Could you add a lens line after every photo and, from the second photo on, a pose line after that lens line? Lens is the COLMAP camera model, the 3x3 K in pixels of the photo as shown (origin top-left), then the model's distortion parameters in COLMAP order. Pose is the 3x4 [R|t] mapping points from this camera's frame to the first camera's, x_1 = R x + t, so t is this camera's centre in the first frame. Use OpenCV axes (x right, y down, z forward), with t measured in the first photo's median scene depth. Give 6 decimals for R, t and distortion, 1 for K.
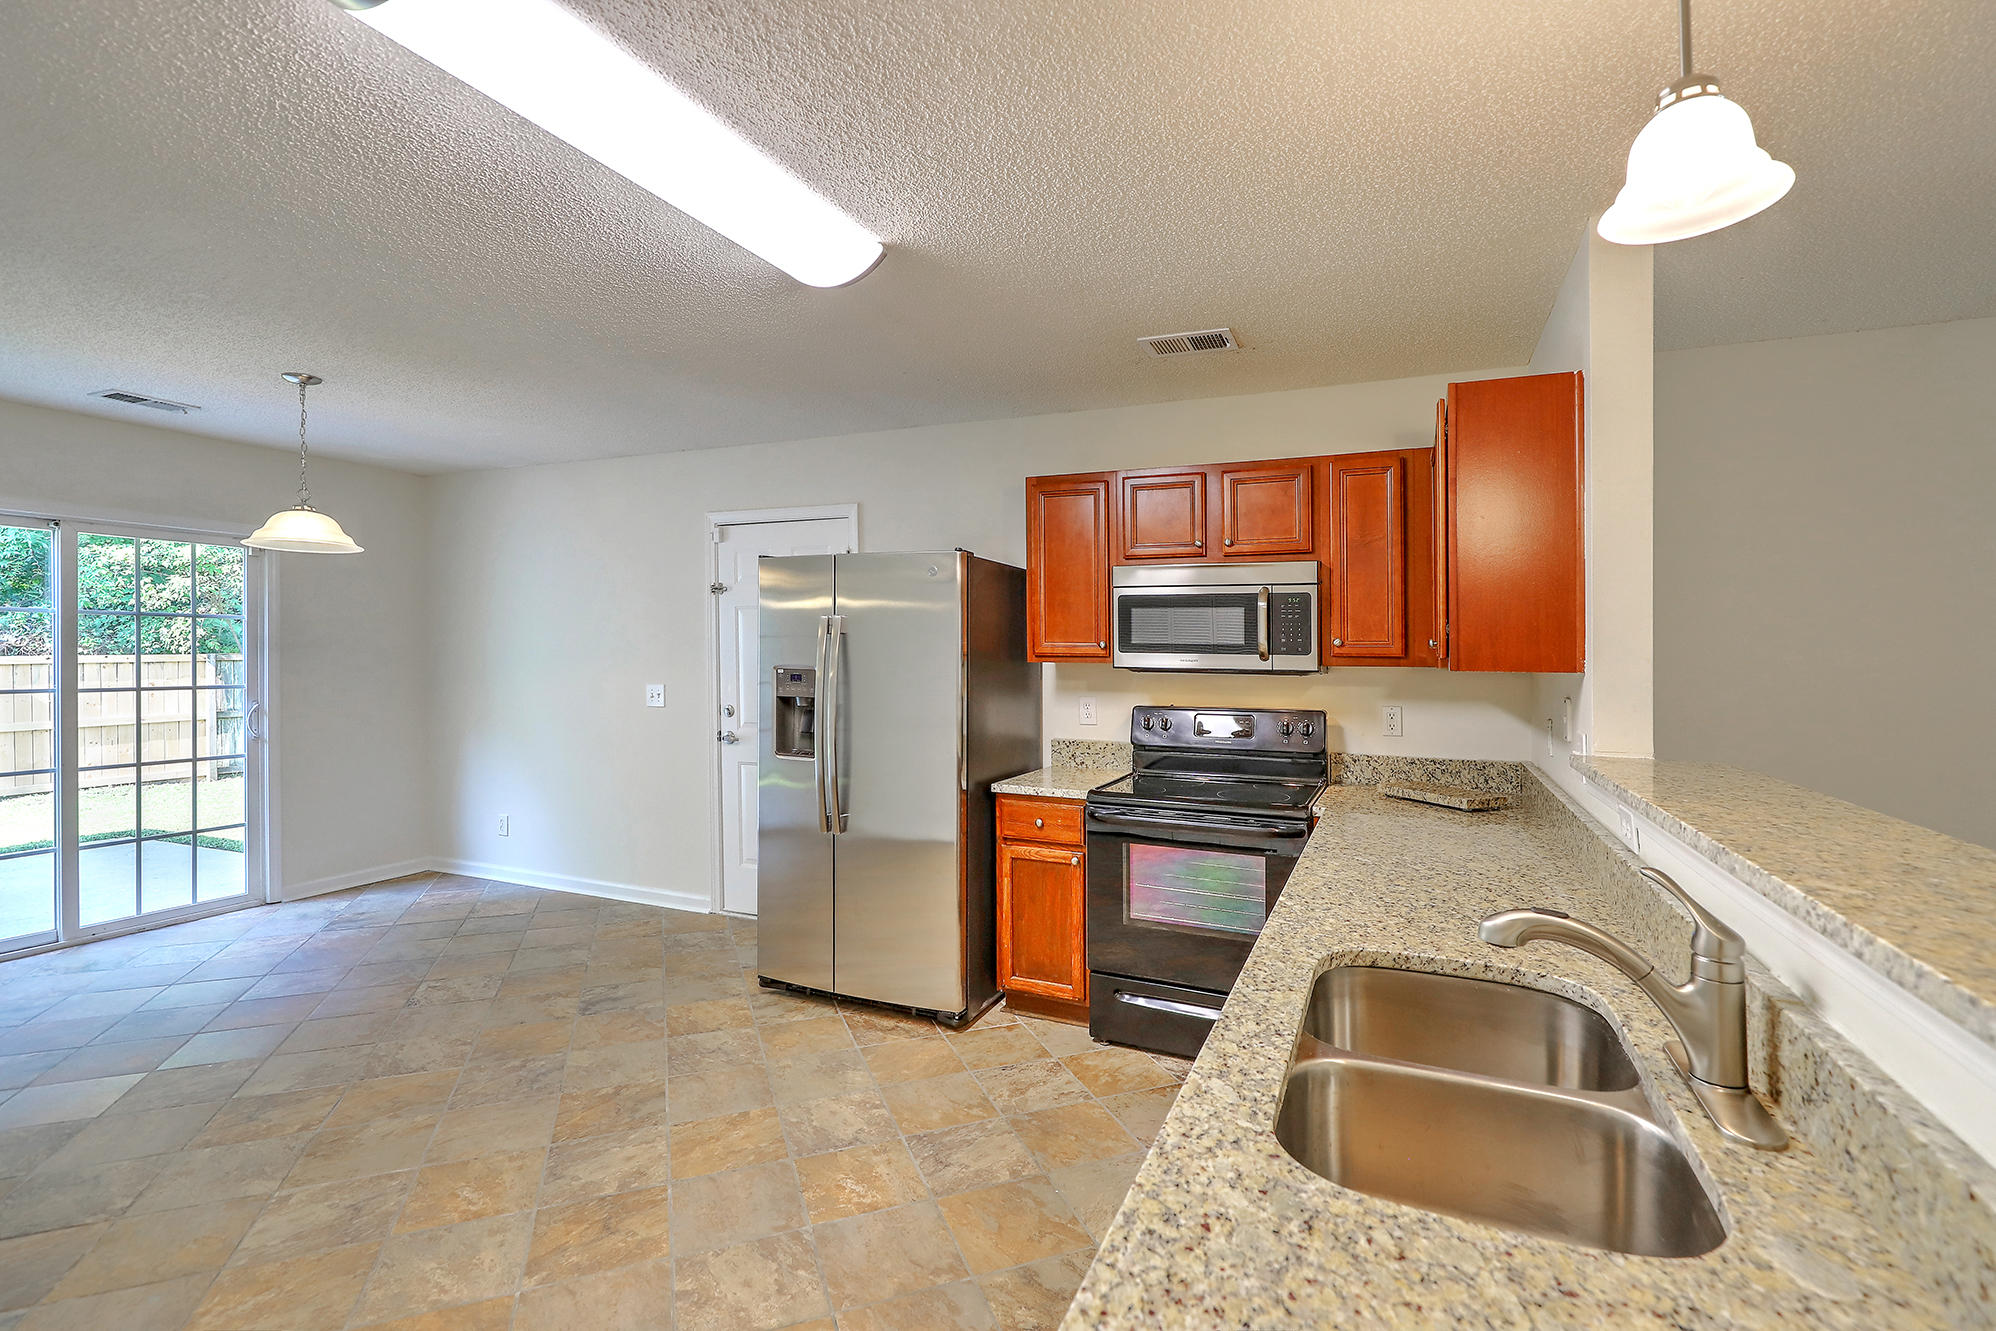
lens RADIAL K [[892.2, 0, 998.0], [0, 892.2, 665.5], [0, 0, 1]] dist [-0.000062, -0.000342]
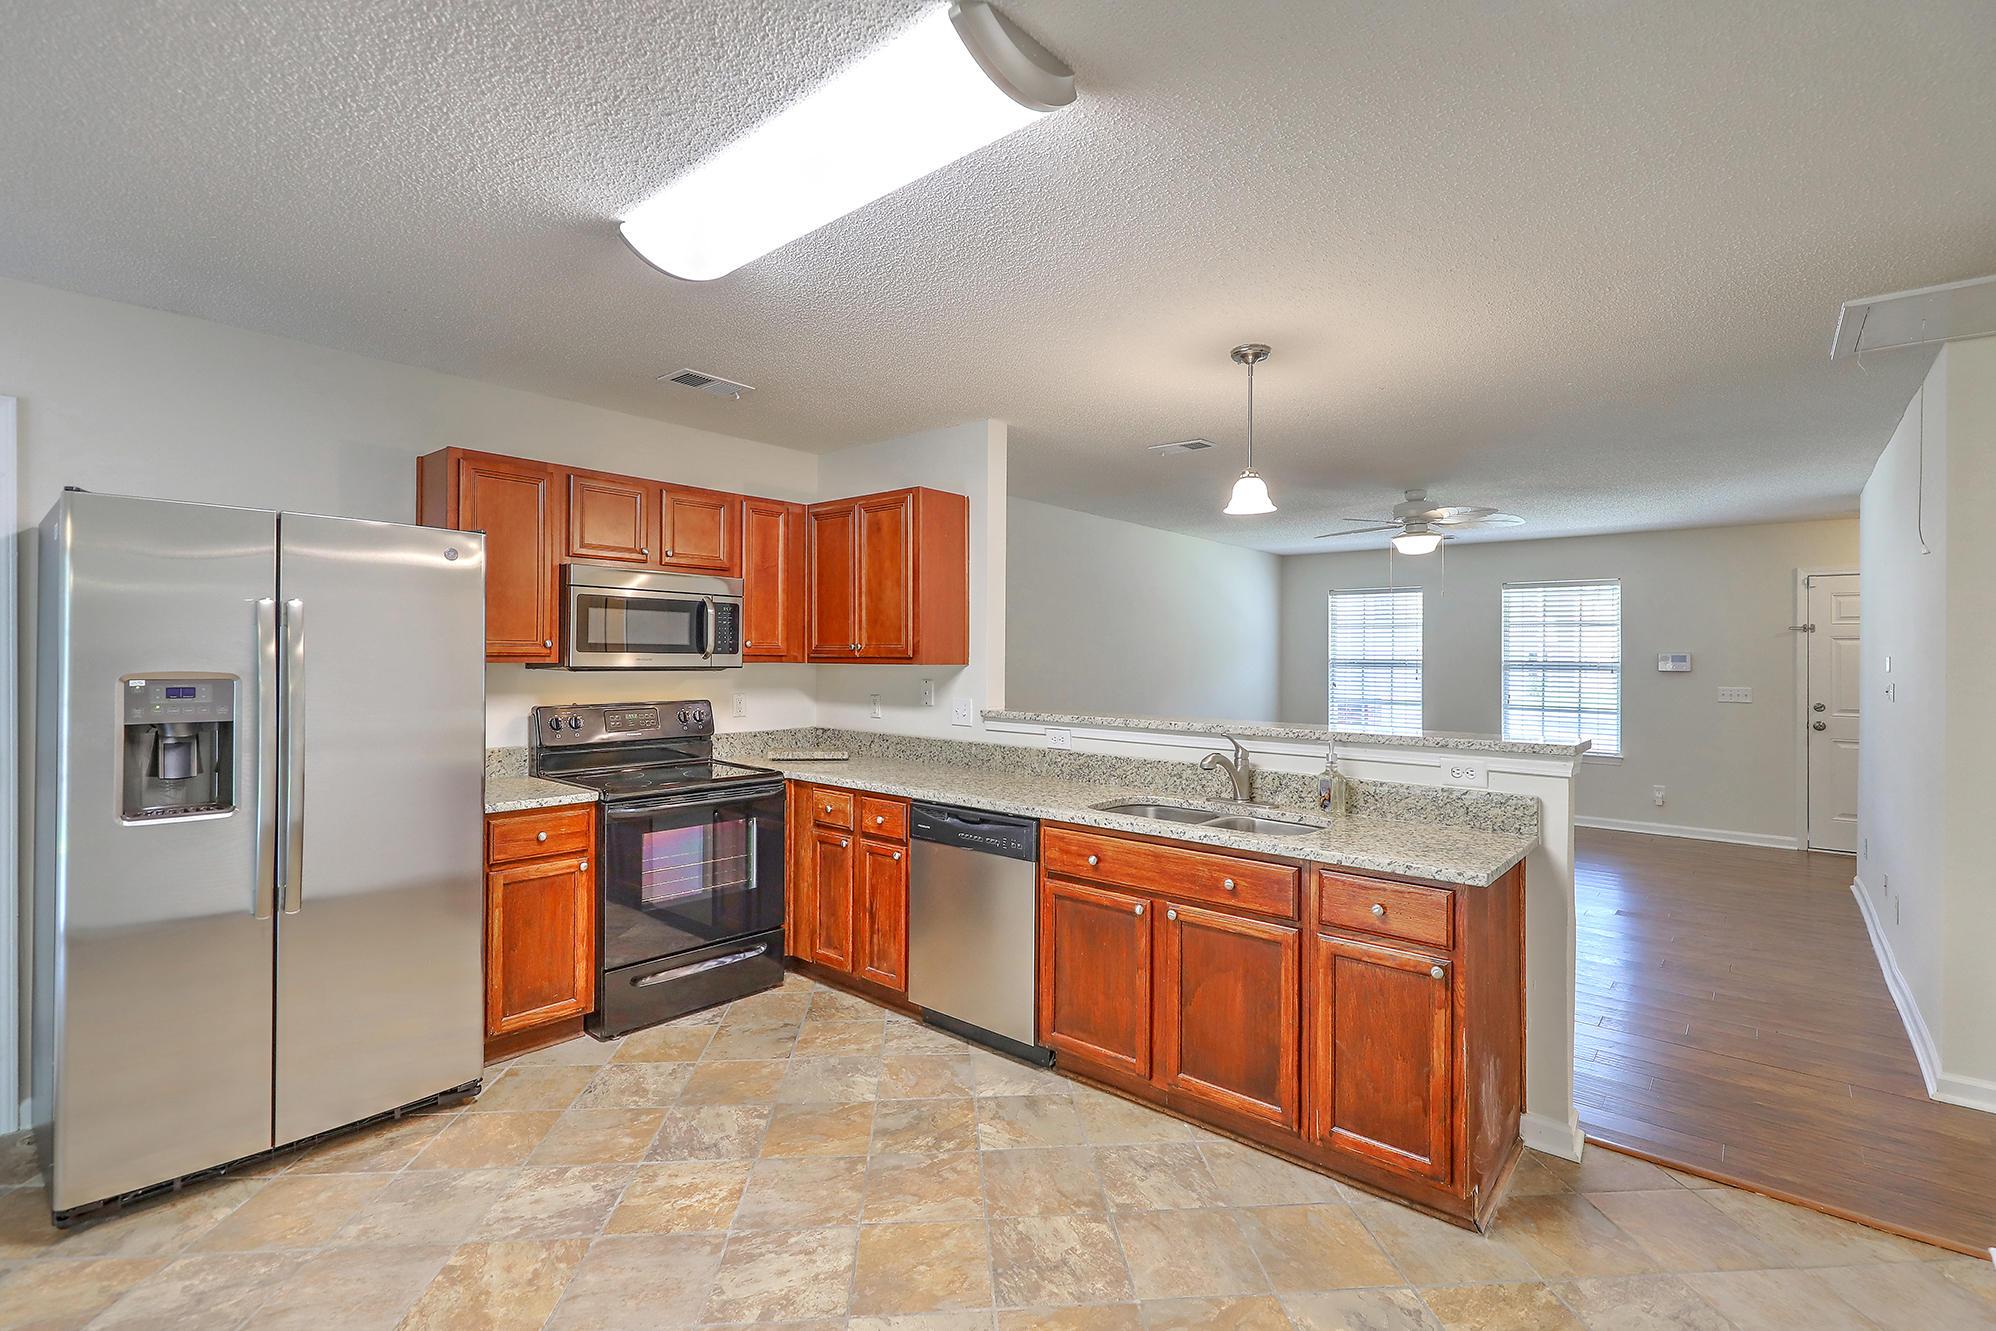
lens RADIAL K [[909.5, 0, 998.0], [0, 909.5, 665.5], [0, 0, 1]] dist [-0.000360, -0.000159]
pose [[0.293324, -0.014529, 0.955903, -0.730157], [0.010368, 0.999874, 0.012016, -0.007523], [-0.955957, 0.006386, 0.293438, 0.277886]]
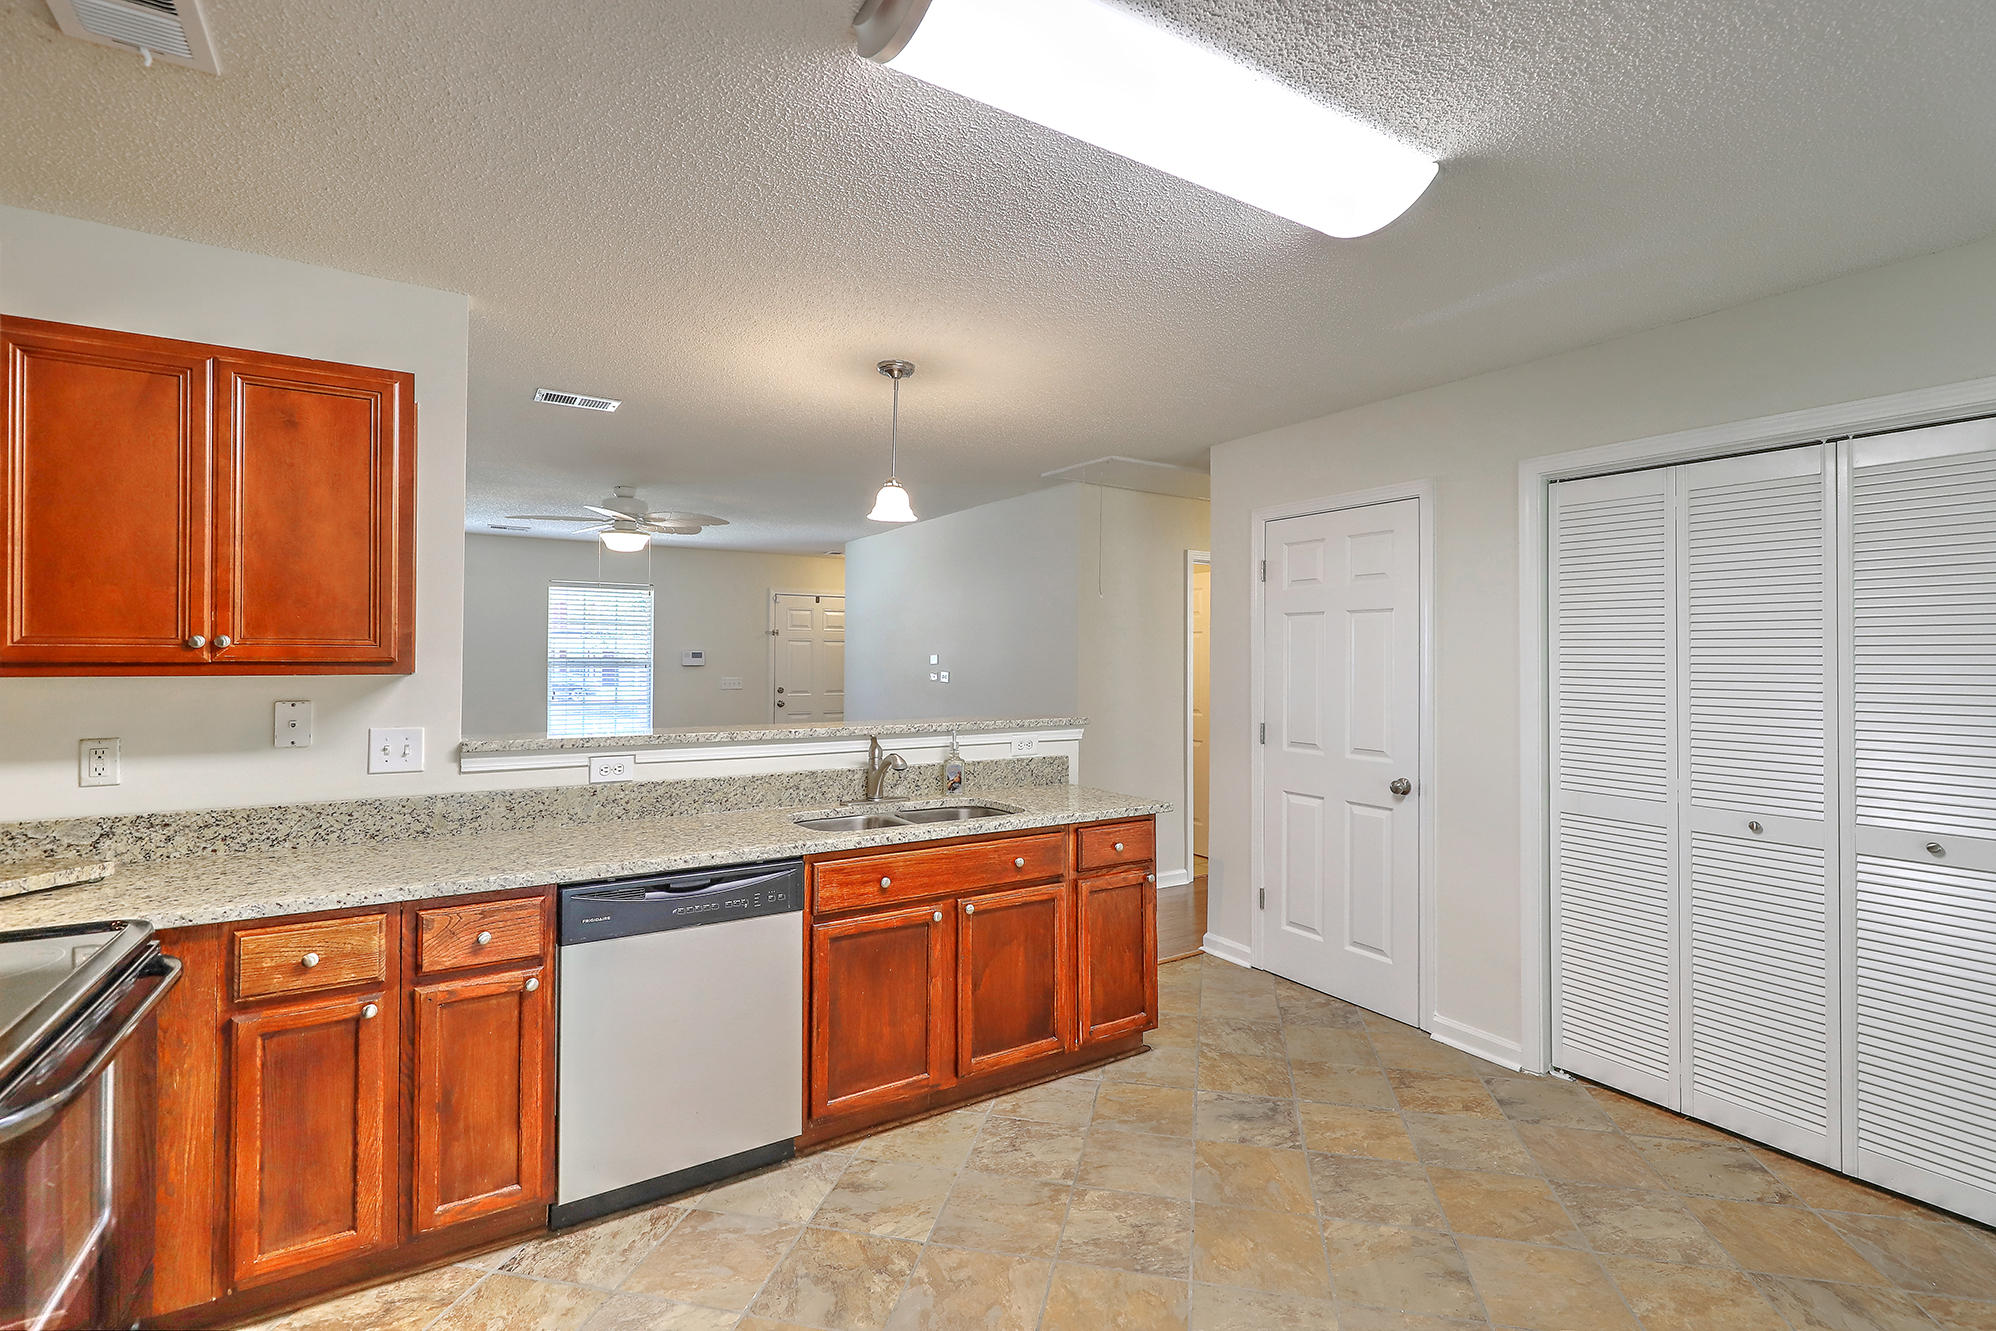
lens RADIAL K [[908.0, 0, 1028.8], [0, 908.0, 653.1], [0, 0, 1]] dist [0.003058, 0.000379]
pose [[-0.835931, -0.007330, 0.548786, -0.407193], [-0.000369, 0.999918, 0.012794, -0.021378], [-0.548835, 0.010492, -0.835865, 1.061300]]
